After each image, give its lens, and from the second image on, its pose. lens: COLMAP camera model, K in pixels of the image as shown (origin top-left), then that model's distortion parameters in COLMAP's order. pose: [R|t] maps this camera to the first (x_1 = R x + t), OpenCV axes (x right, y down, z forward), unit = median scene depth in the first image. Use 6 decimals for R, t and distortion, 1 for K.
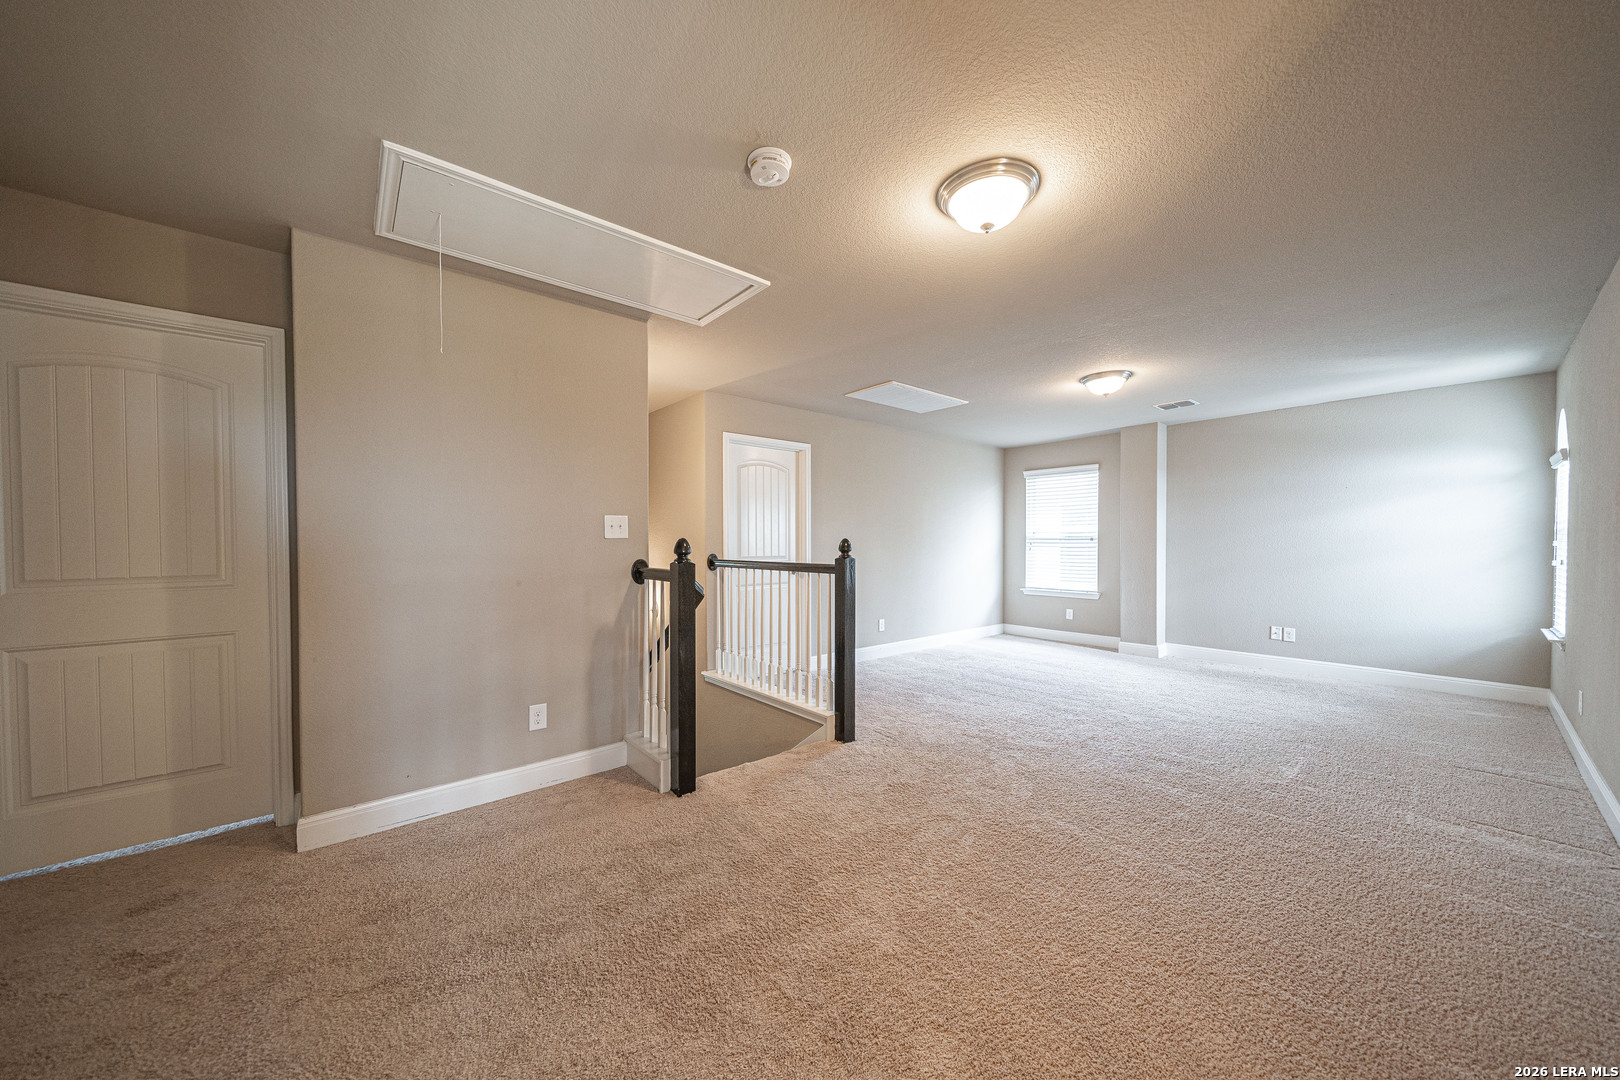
lens RADIAL K [[562.2, 0, 817.4], [0, 562.2, 544.7], [0, 0, 1]] dist [-0.004817, -0.000396]
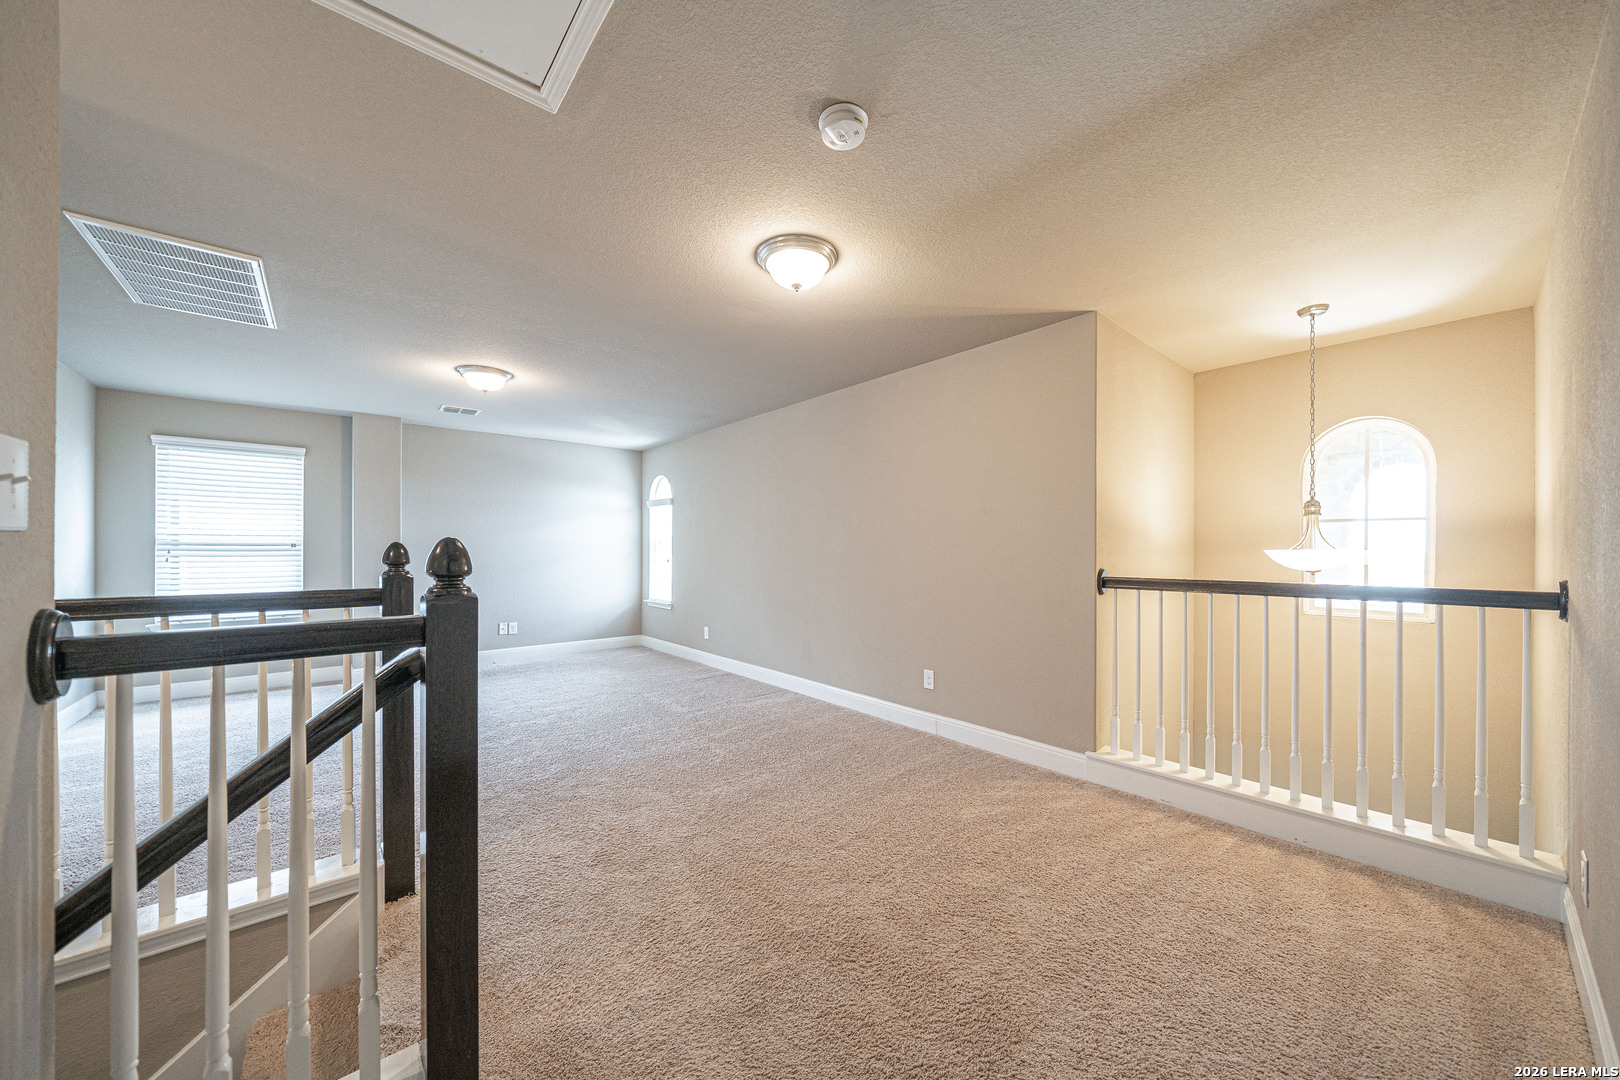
lens RADIAL K [[562.2, 0, 815.6], [0, 562.2, 549.0], [0, 0, 1]] dist [-0.004817, -0.000396]
pose [[-0.003333, 0.001969, 0.999993, -0.456574], [0.003632, 0.999991, -0.001957, -0.001437], [-0.999988, 0.003625, -0.003340, 0.496759]]
